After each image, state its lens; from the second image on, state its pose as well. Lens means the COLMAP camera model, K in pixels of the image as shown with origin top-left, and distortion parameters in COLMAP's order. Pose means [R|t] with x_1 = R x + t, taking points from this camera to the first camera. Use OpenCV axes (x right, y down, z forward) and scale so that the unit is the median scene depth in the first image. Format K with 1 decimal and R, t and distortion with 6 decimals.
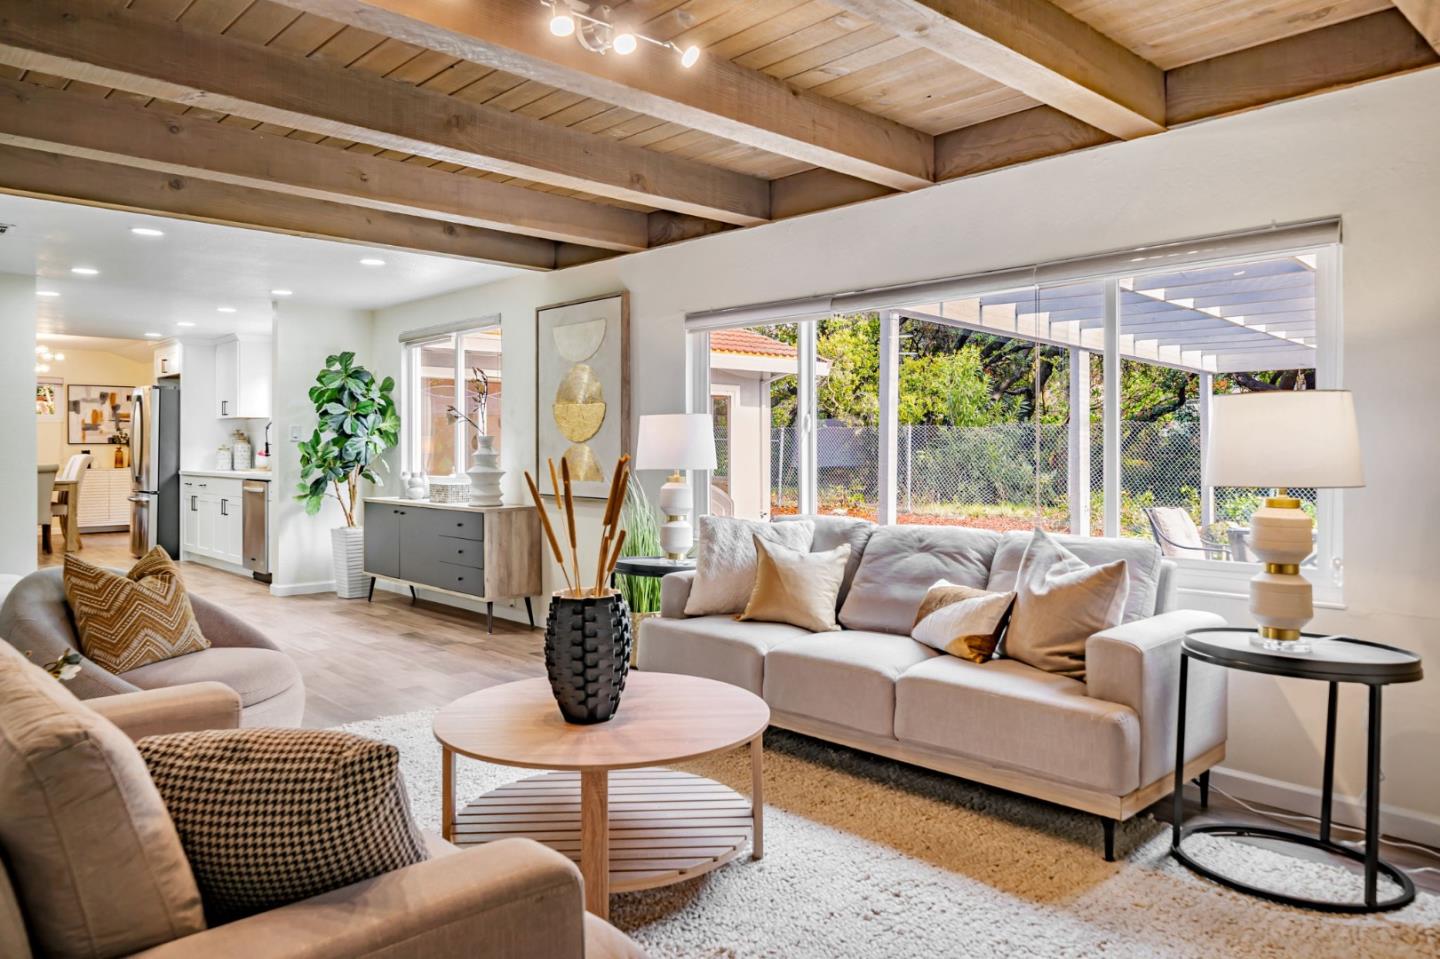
lens RADIAL K [[977.4, 0, 712.5], [0, 977.4, 454.9], [0, 0, 1]] dist [0.010765, -0.004022]
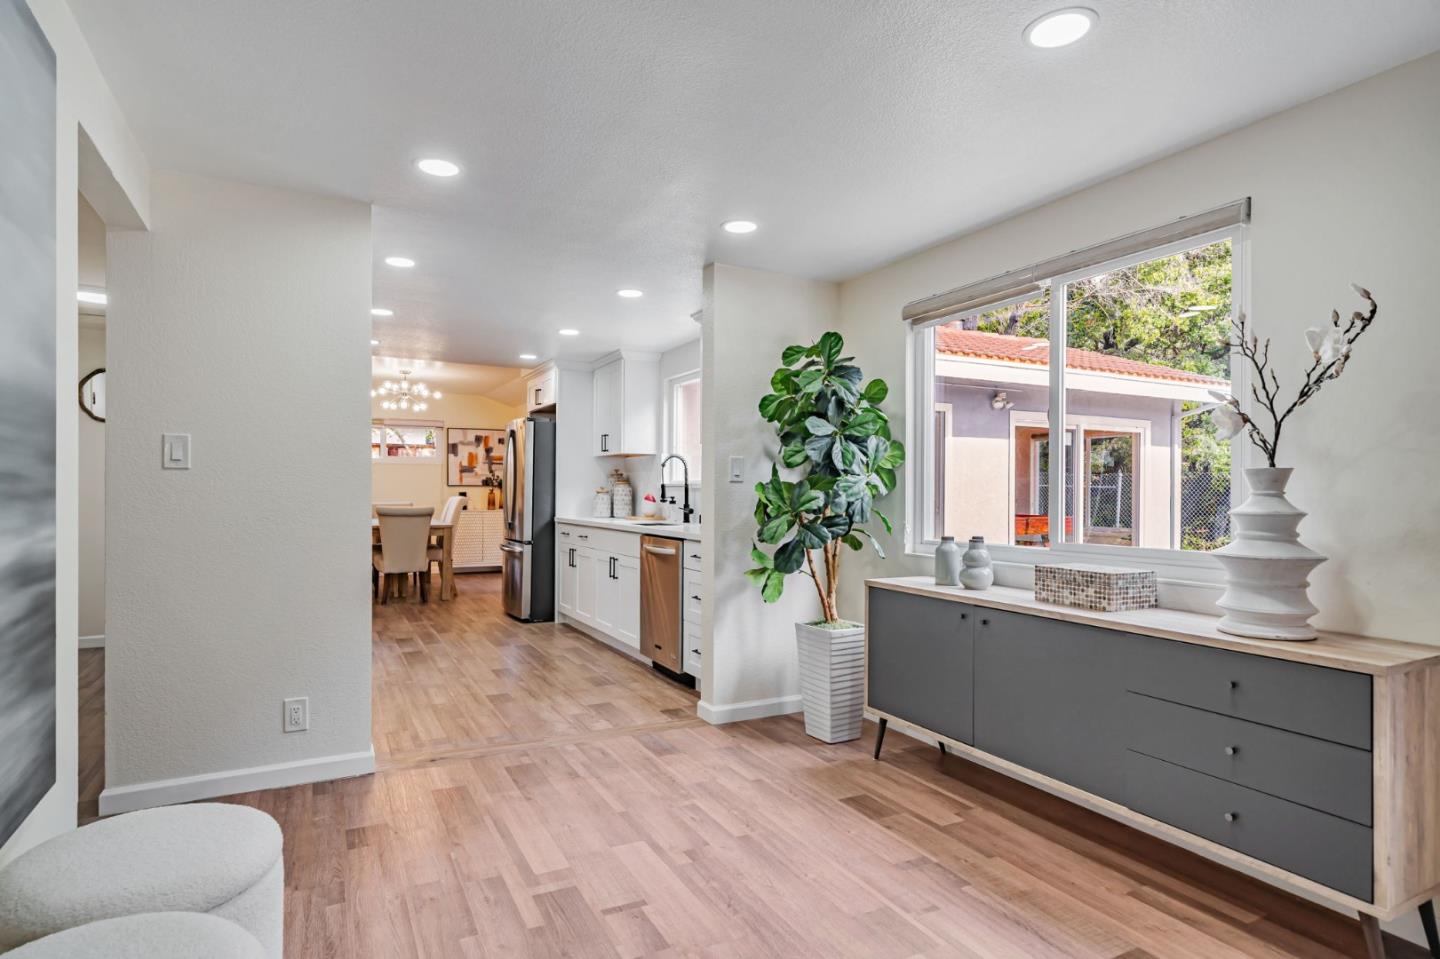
lens RADIAL K [[769.1, 0, 722.5], [0, 769.1, 501.2], [0, 0, 1]] dist [0.005565, 0.002827]
pose [[0.968410, 0.009097, -0.249196, -0.272704], [-0.007544, 0.999946, 0.007185, -0.004419], [0.249248, -0.005078, 0.968426, 0.448919]]
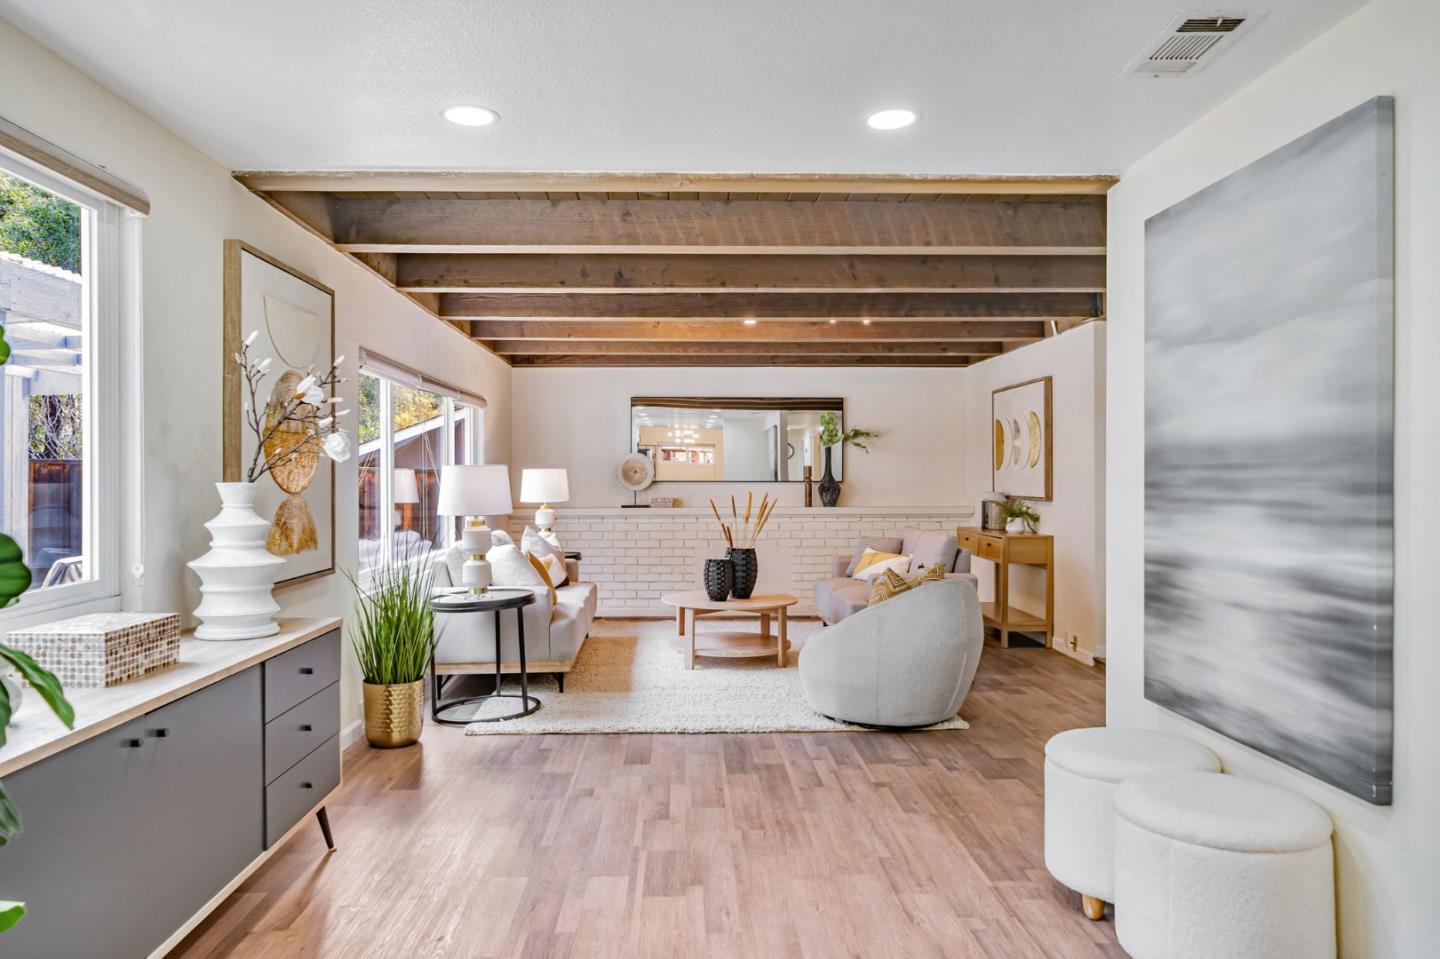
lens RADIAL K [[977.4, 0, 710.9], [0, 977.4, 480.9], [0, 0, 1]] dist [0.010765, -0.004022]
pose [[-0.755623, 0.002032, 0.655003, -0.542299], [0.011281, 0.999887, 0.009912, -0.018810], [-0.654909, 0.014879, -0.755561, 0.930602]]
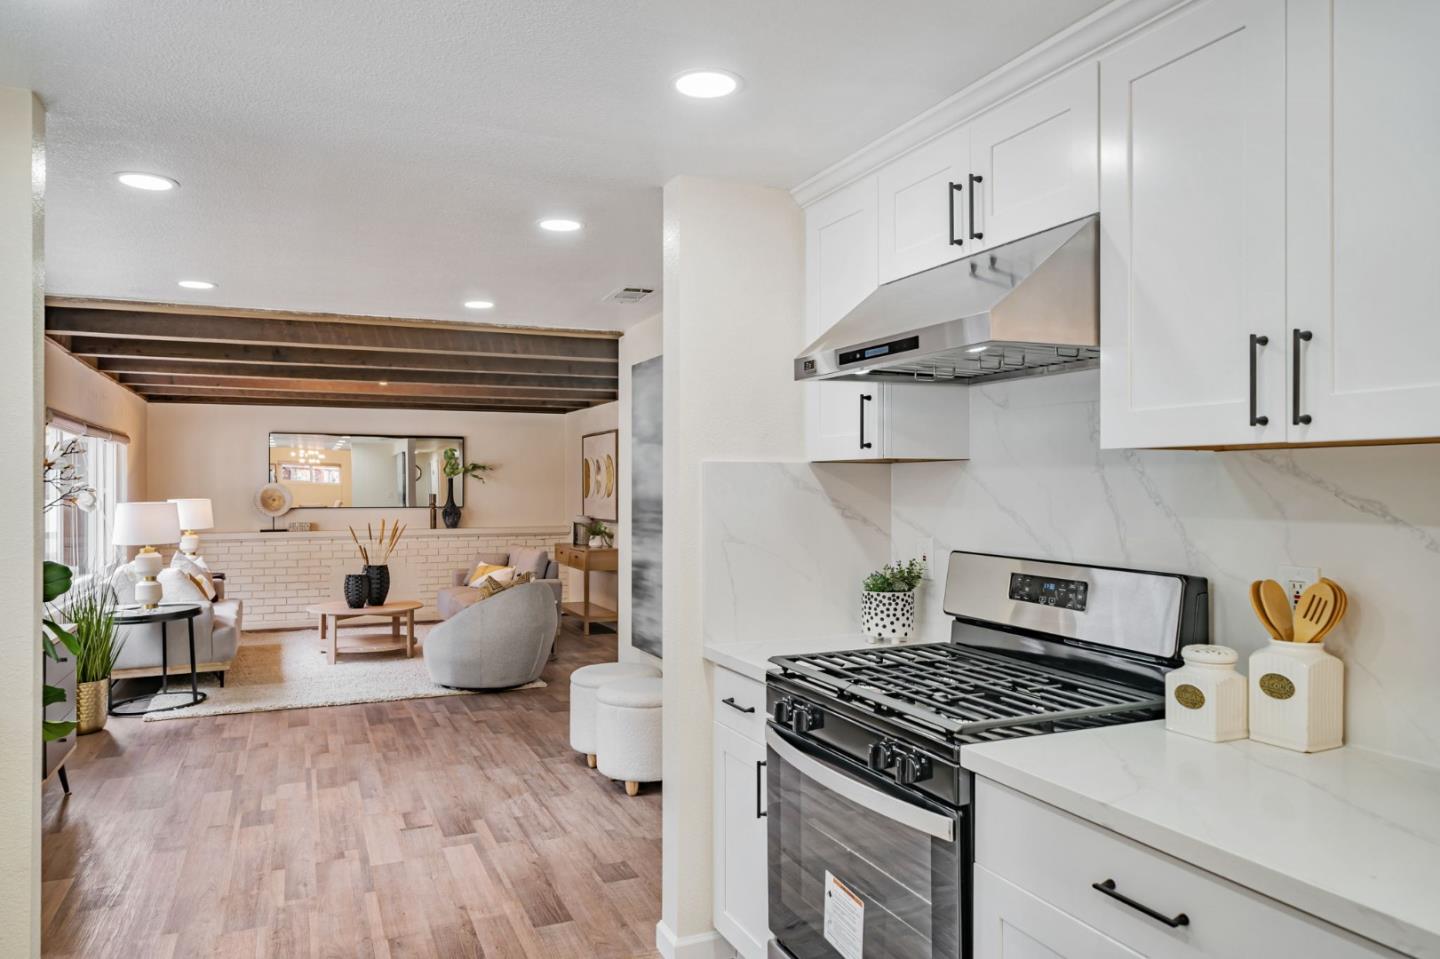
lens RADIAL K [[977.4, 0, 701.5], [0, 977.4, 484.8], [0, 0, 1]] dist [0.010765, -0.004022]
pose [[-0.938801, 0.007825, 0.344370, -0.681852], [0.009880, 0.999942, 0.004214, -0.036944], [-0.344317, 0.007358, -0.938825, 1.118091]]
